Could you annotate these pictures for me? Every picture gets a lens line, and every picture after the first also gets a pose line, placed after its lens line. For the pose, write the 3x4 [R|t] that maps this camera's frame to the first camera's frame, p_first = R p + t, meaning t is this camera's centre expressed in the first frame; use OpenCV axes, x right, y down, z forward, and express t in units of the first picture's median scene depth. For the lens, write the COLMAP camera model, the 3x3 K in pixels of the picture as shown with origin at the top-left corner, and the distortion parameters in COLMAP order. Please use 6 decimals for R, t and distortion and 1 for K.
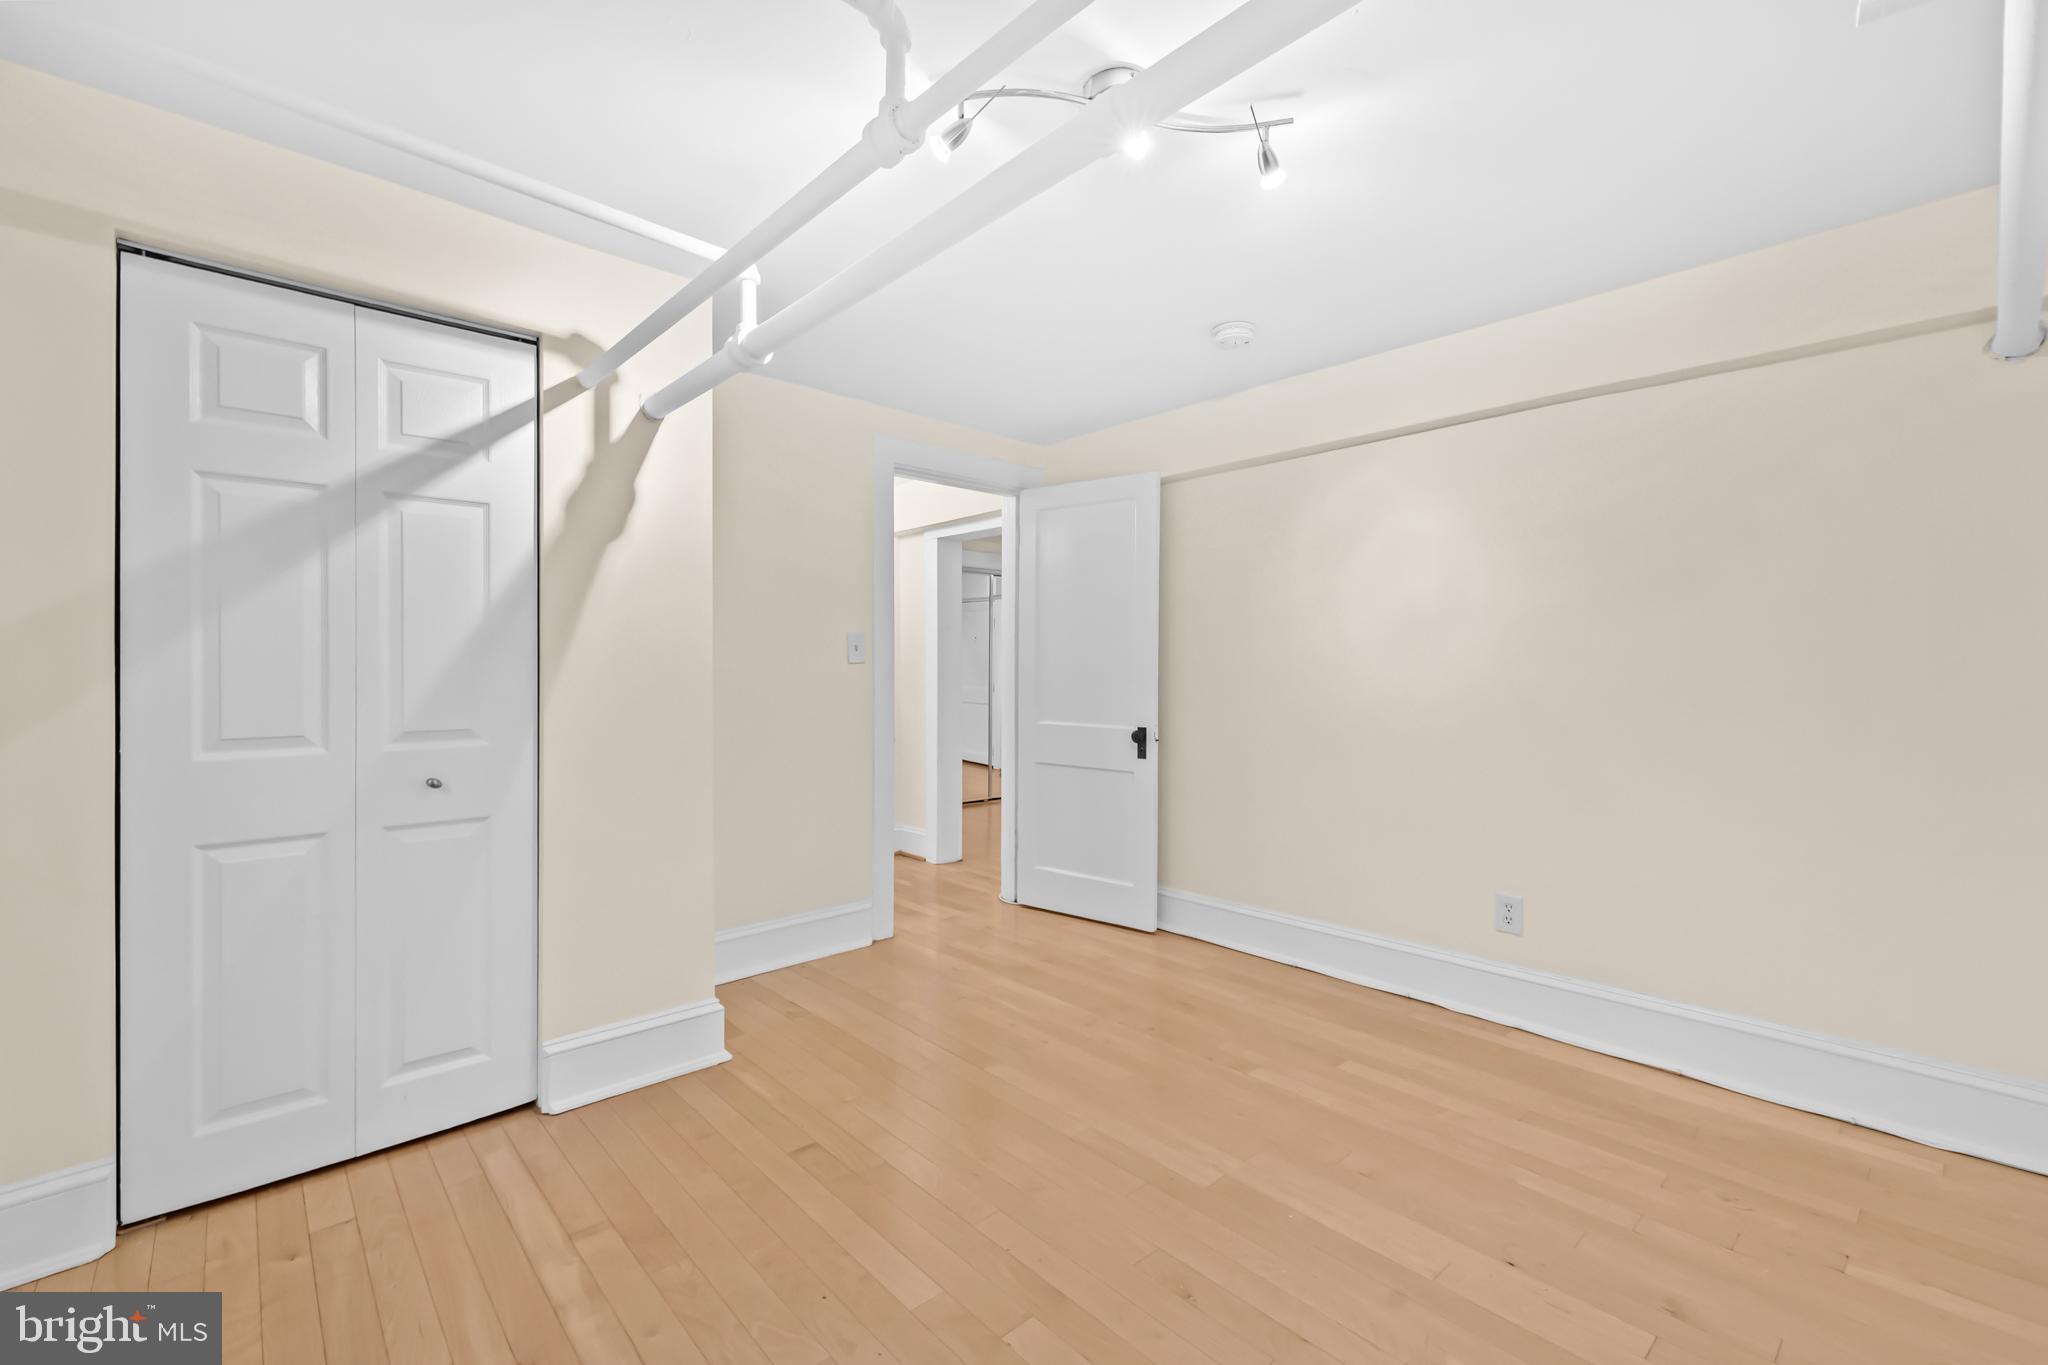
lens RADIAL K [[888.0, 0, 1032.4], [0, 888.0, 672.6], [0, 0, 1]] dist [-0.003008, -0.000364]
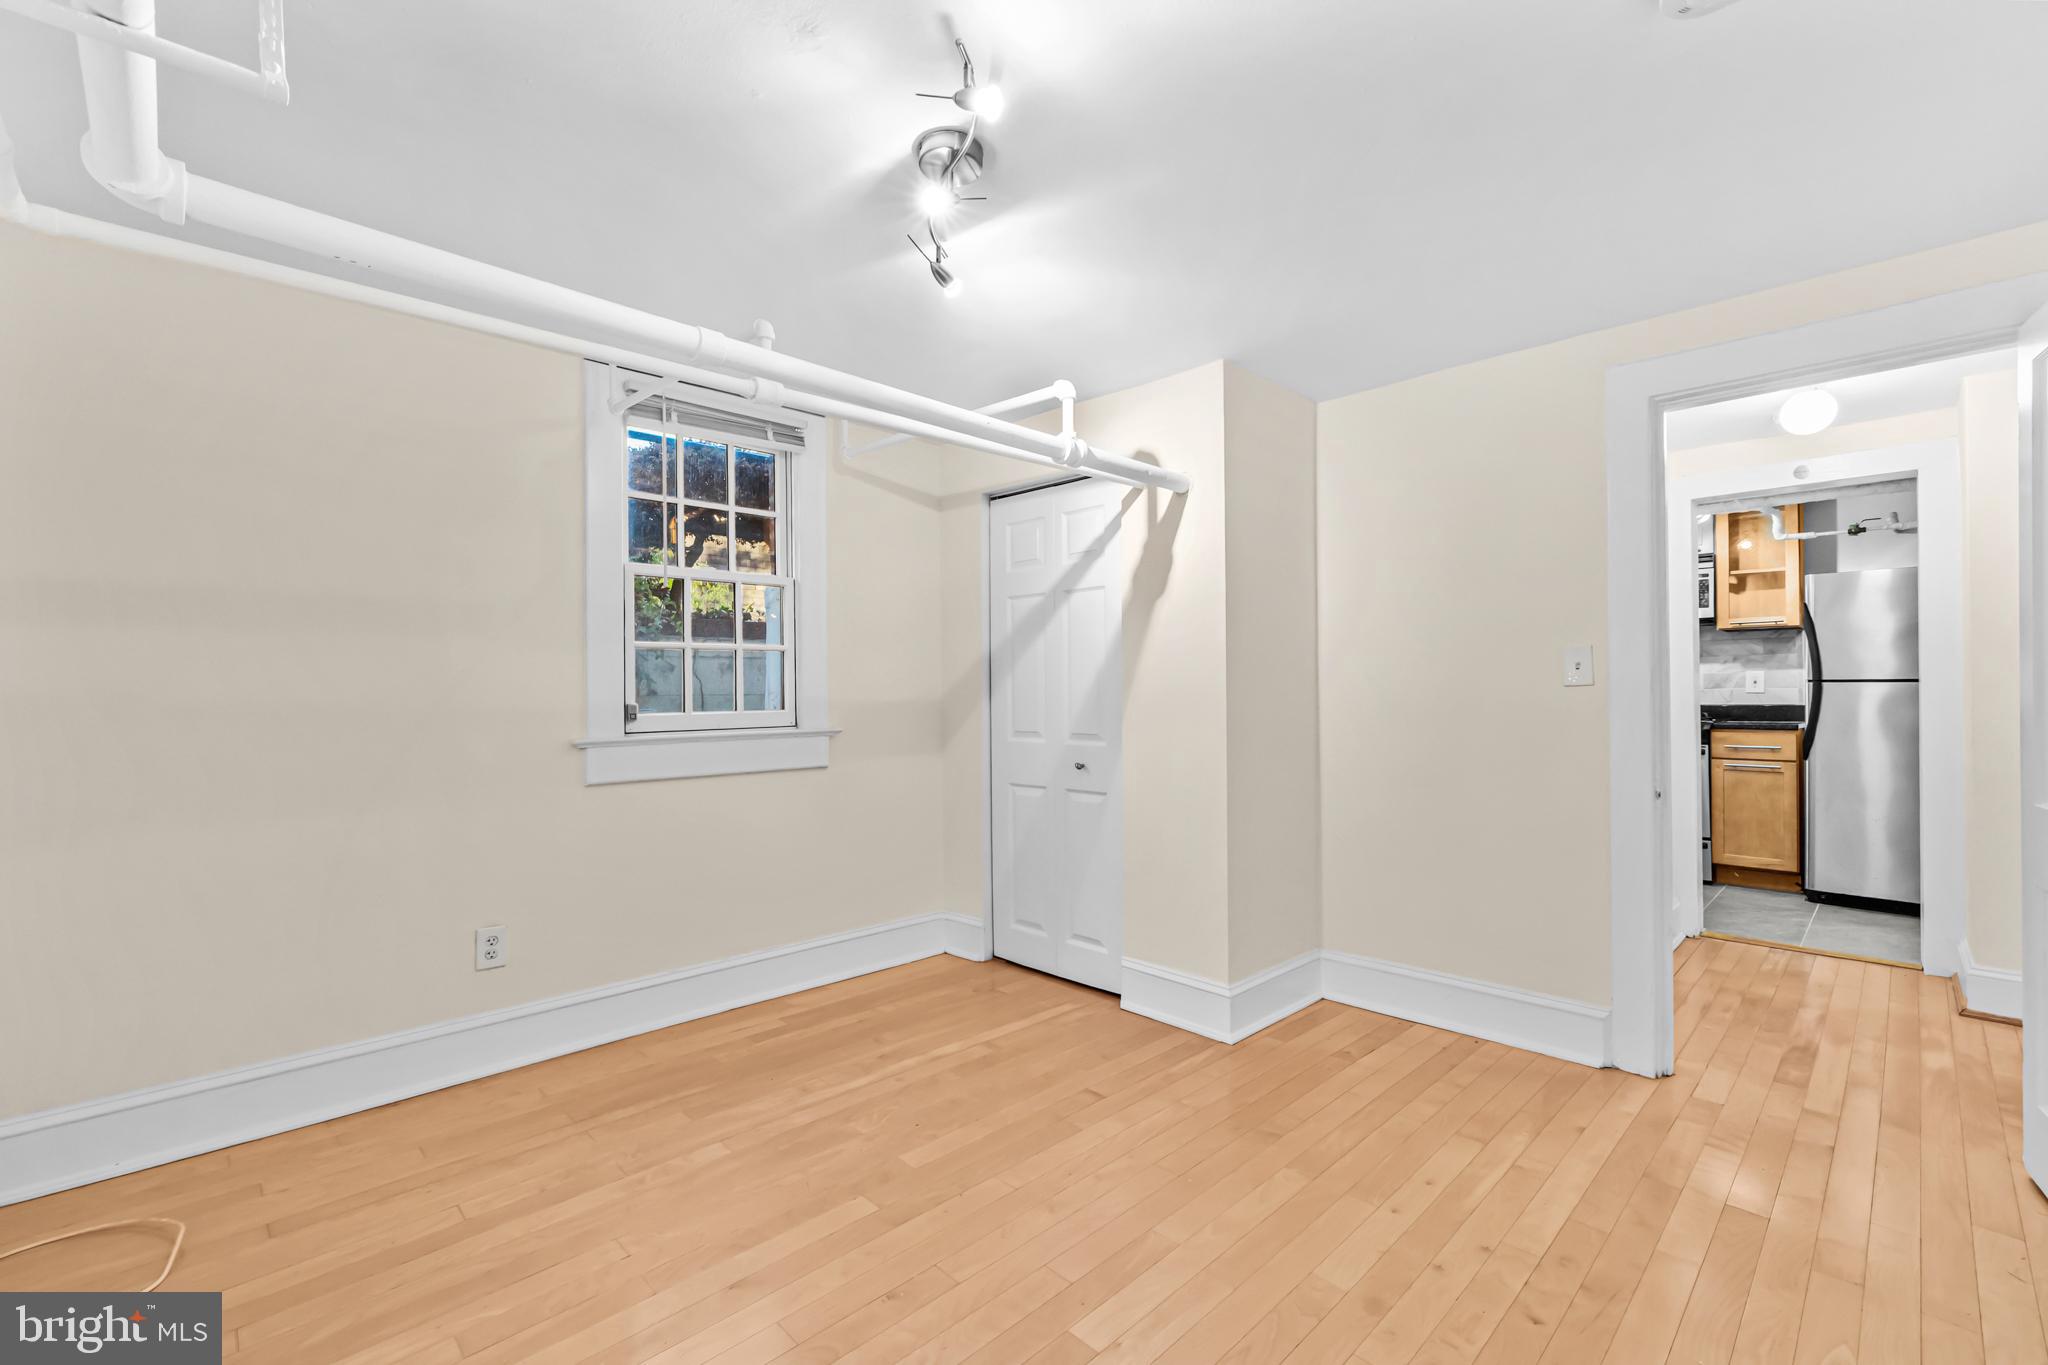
lens RADIAL K [[866.3, 0, 1001.0], [0, 866.3, 686.8], [0, 0, 1]] dist [0.000368, 0.000030]
pose [[0.010156, -0.006248, -0.999929, 0.876317], [0.001706, 0.999979, -0.006231, -0.009559], [0.999947, -0.001643, 0.010167, 0.816081]]
